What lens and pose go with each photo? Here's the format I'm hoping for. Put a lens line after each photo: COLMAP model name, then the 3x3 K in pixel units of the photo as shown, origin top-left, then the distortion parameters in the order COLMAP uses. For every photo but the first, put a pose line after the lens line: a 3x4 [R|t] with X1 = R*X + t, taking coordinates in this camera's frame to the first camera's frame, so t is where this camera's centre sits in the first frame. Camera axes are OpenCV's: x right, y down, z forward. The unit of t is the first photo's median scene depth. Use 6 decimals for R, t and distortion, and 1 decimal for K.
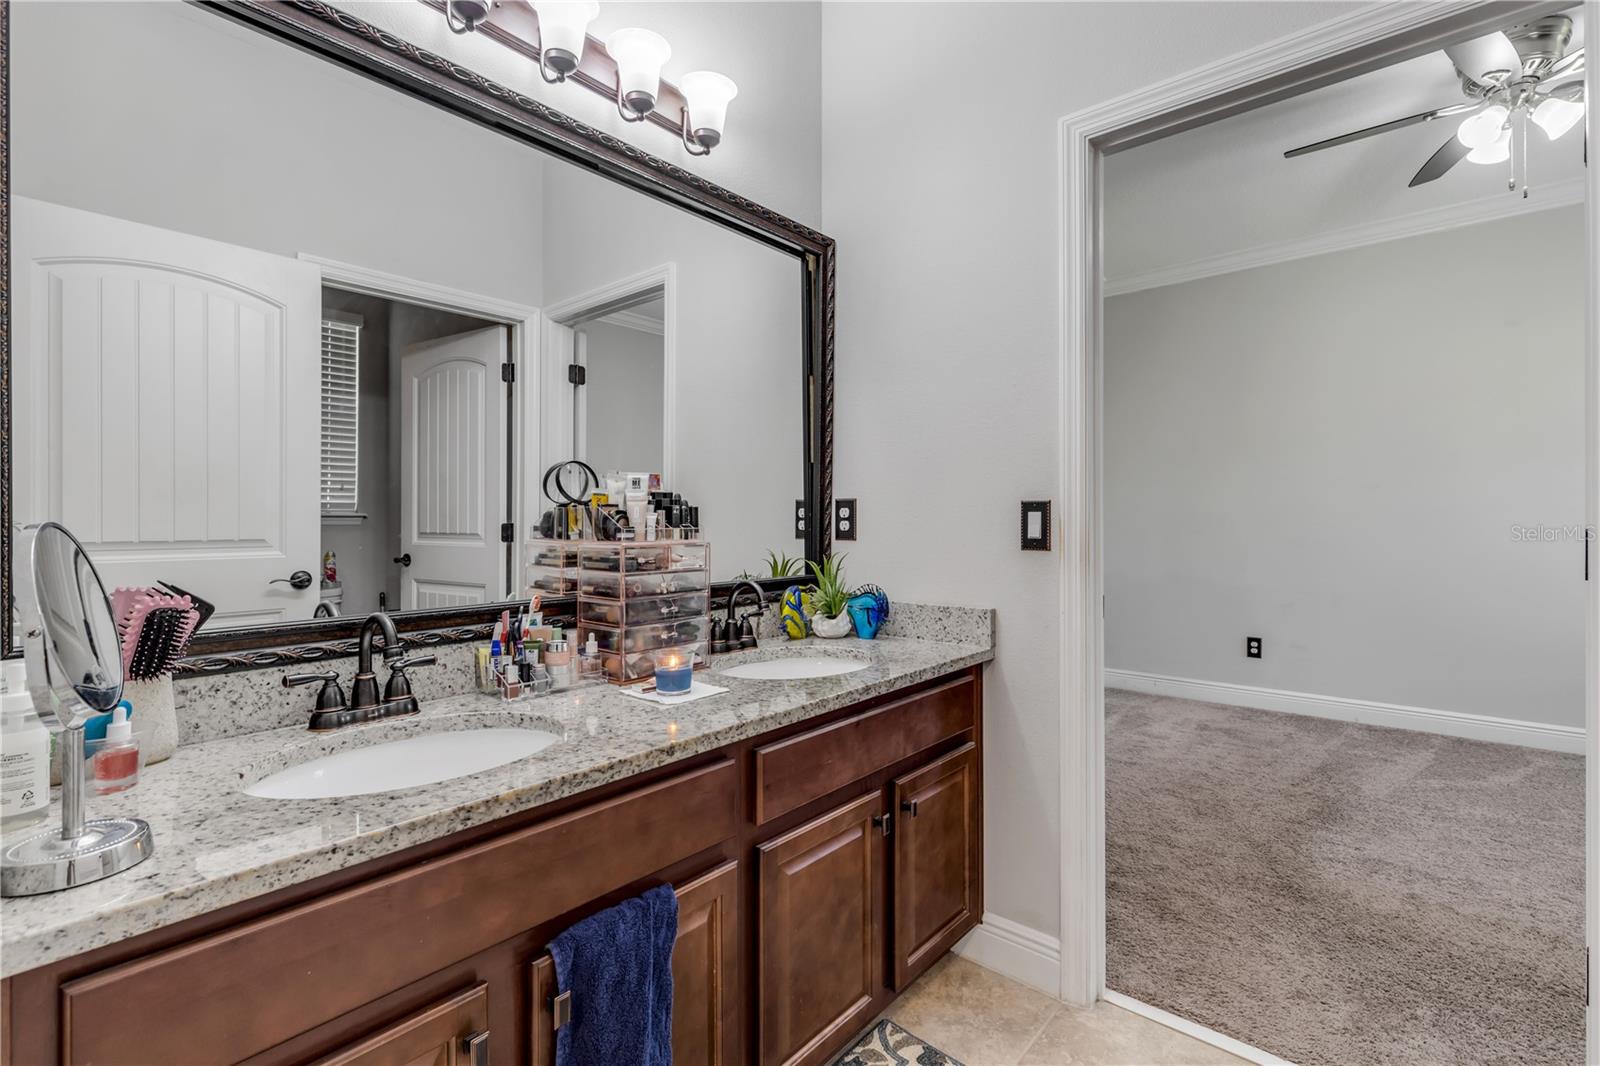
lens RADIAL K [[735.4, 0, 796.7], [0, 735.4, 535.8], [0, 0, 1]] dist [0.003055, 0.000006]
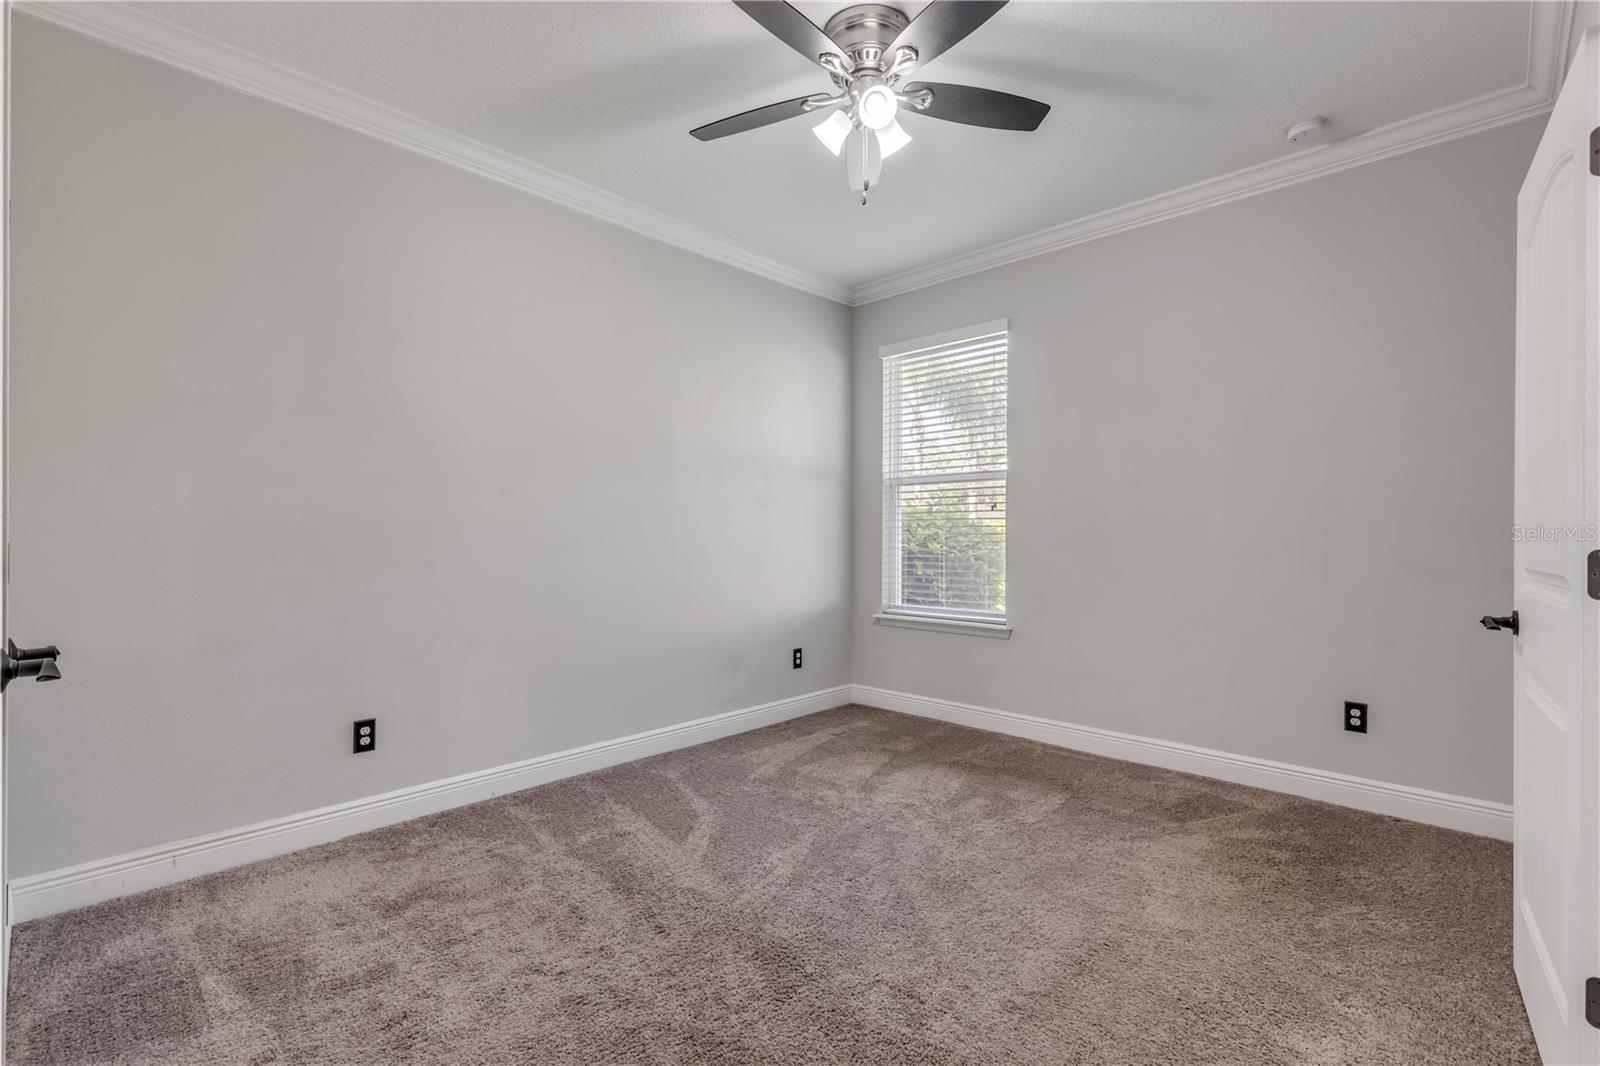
lens RADIAL K [[735.4, 0, 796.7], [0, 735.4, 535.8], [0, 0, 1]] dist [0.003055, 0.000006]
pose [[0.066494, -0.000391, 0.997787, 0.028019], [0.025995, 0.999661, -0.001341, -0.010028], [-0.997448, 0.026027, 0.066481, 0.782085]]
